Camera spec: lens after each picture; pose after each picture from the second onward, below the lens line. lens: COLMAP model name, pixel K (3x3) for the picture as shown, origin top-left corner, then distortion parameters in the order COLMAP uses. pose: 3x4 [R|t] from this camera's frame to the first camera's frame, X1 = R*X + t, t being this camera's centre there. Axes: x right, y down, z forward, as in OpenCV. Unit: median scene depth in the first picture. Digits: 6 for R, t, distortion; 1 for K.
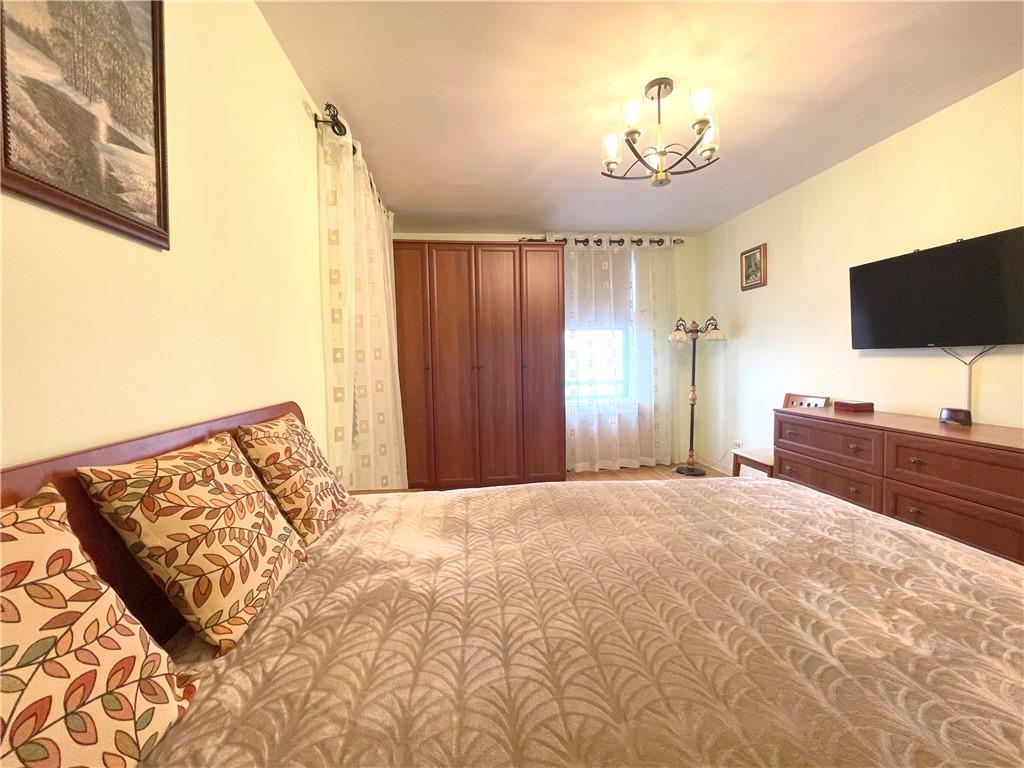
lens RADIAL K [[413.9, 0, 511.8], [0, 413.9, 383.8], [0, 0, 1]] dist [0.001643, -0.000785]
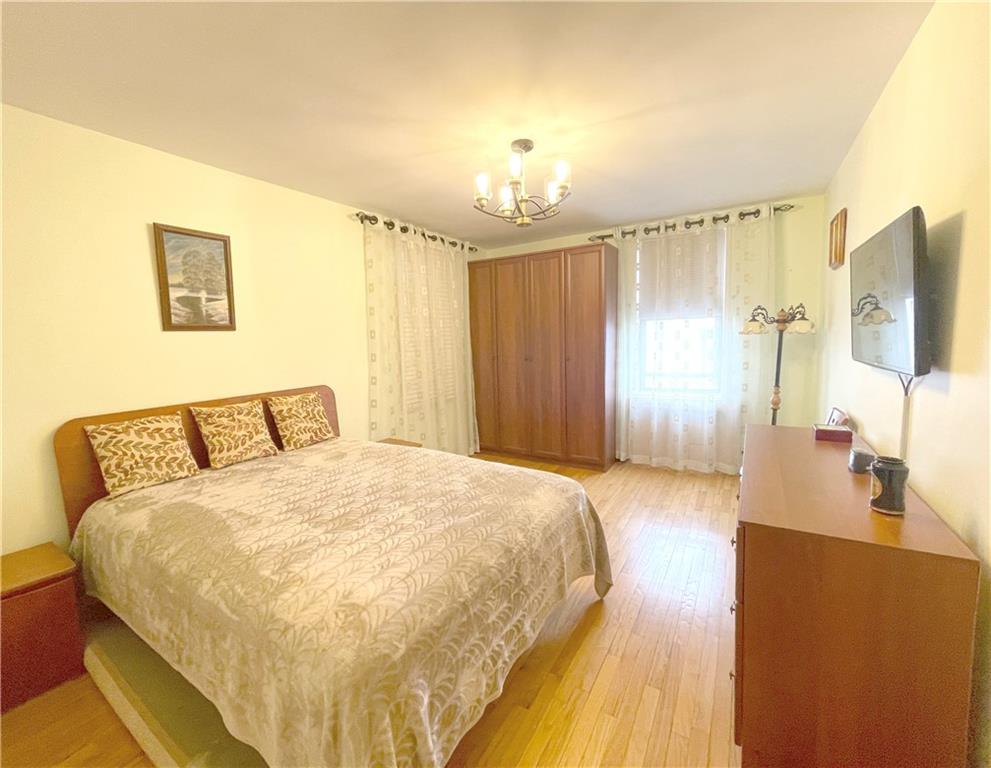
lens RADIAL K [[424.0, 0, 485.0], [0, 424.0, 381.4], [0, 0, 1]] dist [-0.001826, -0.000663]
pose [[0.775922, 0.066063, -0.627360, 0.600697], [-0.023580, 0.996844, 0.075807, -0.066340], [0.630388, -0.044027, 0.775030, -0.035470]]
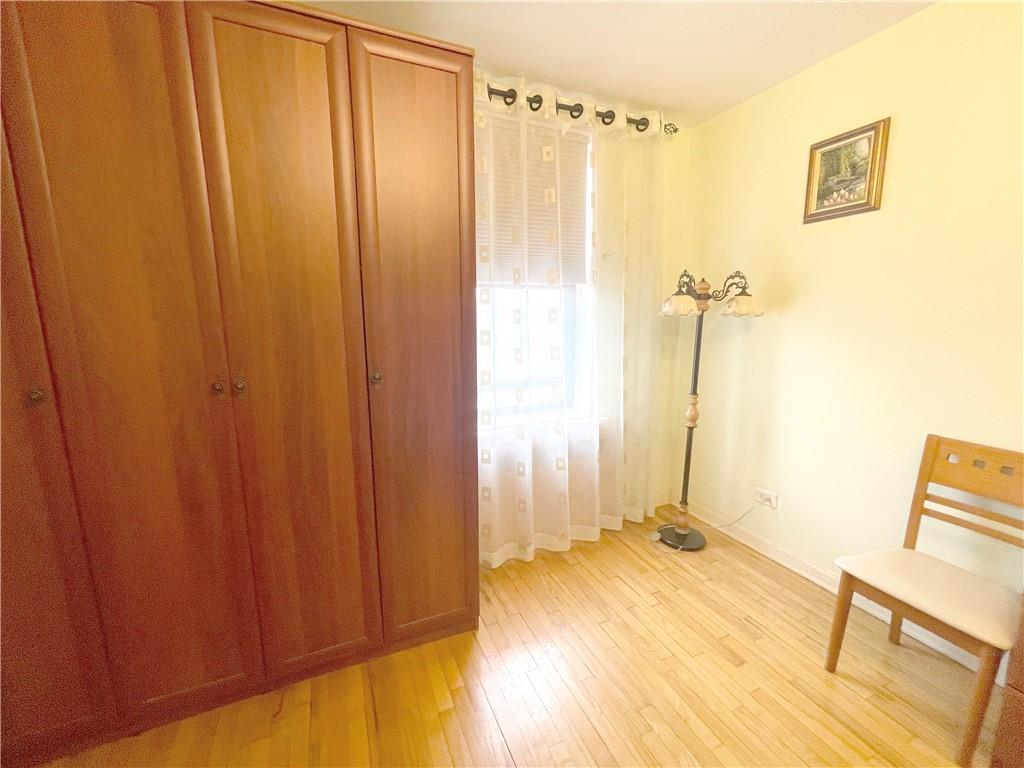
lens RADIAL K [[413.9, 0, 507.1], [0, 413.9, 382.3], [0, 0, 1]] dist [0.001643, -0.000785]
pose [[0.963035, -0.026936, 0.268025, 0.048044], [-0.000636, 0.994758, 0.102258, -0.081389], [-0.269374, -0.098648, 0.957970, 0.615395]]
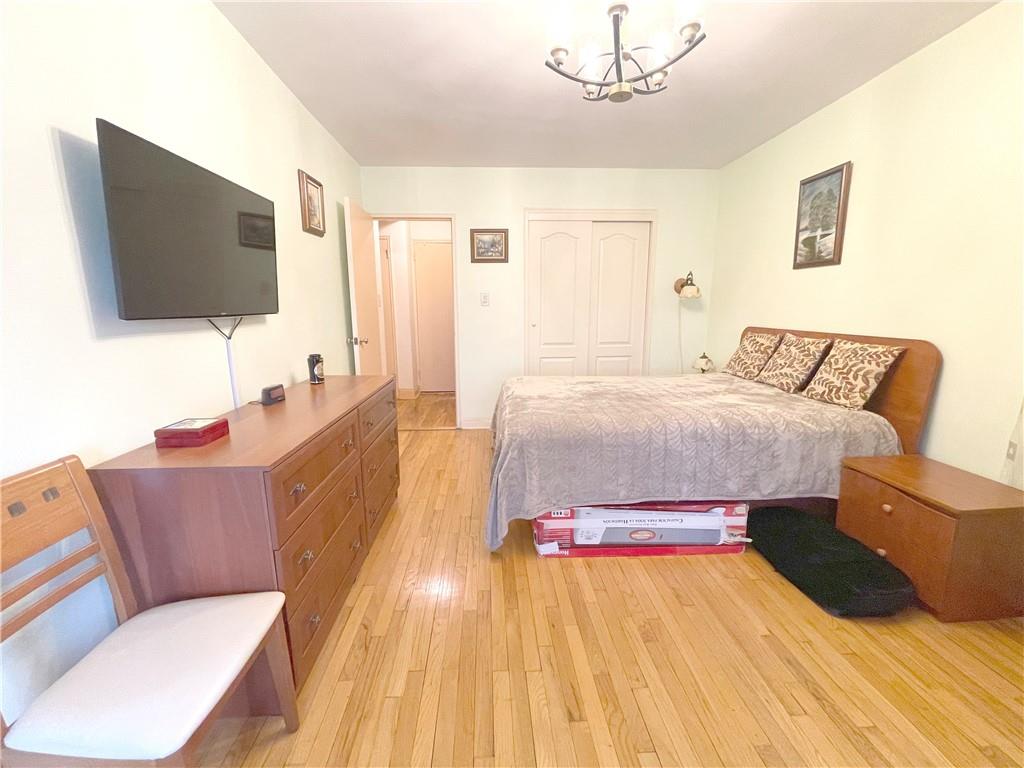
lens RADIAL K [[413.9, 0, 507.1], [0, 413.9, 382.0], [0, 0, 1]] dist [0.001643, -0.000785]
pose [[-0.995948, 0.017376, 0.088239, 0.282338], [0.038042, 0.970453, 0.238273, -0.083525], [-0.081492, 0.240664, -0.967181, 1.063906]]
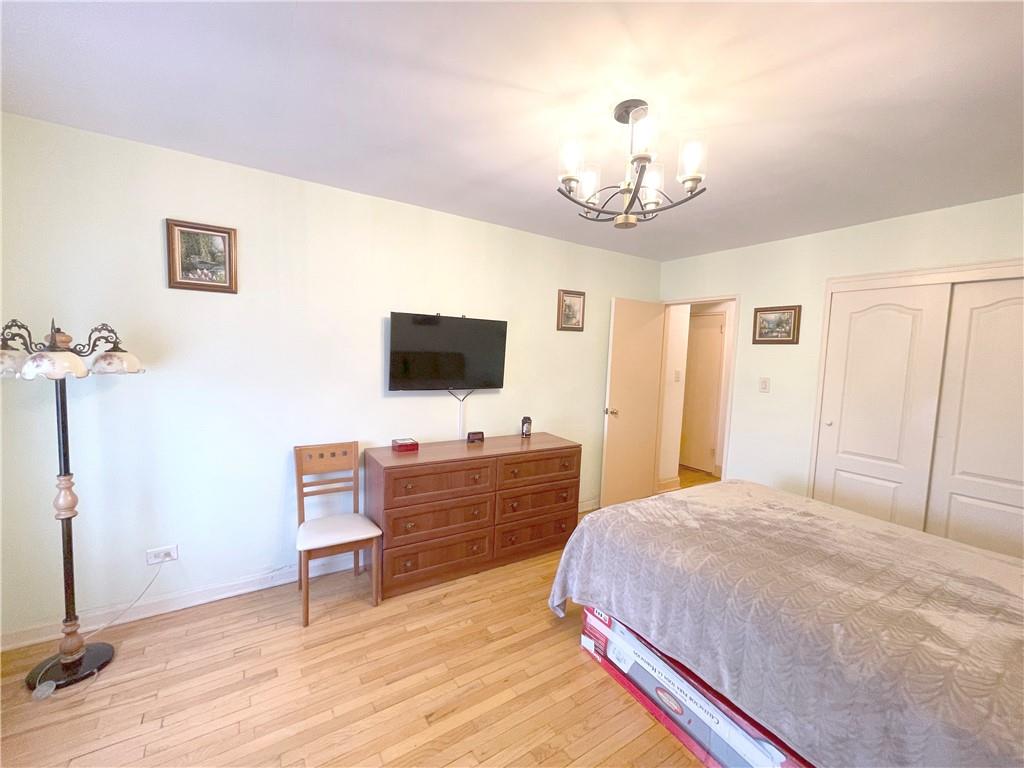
lens RADIAL K [[413.9, 0, 514.2], [0, 413.9, 382.7], [0, 0, 1]] dist [0.001643, -0.000785]
pose [[-0.432545, -0.059140, 0.899671, -0.180676], [0.027417, 0.996522, 0.078689, -0.133507], [-0.901195, 0.058703, -0.429419, 0.879074]]
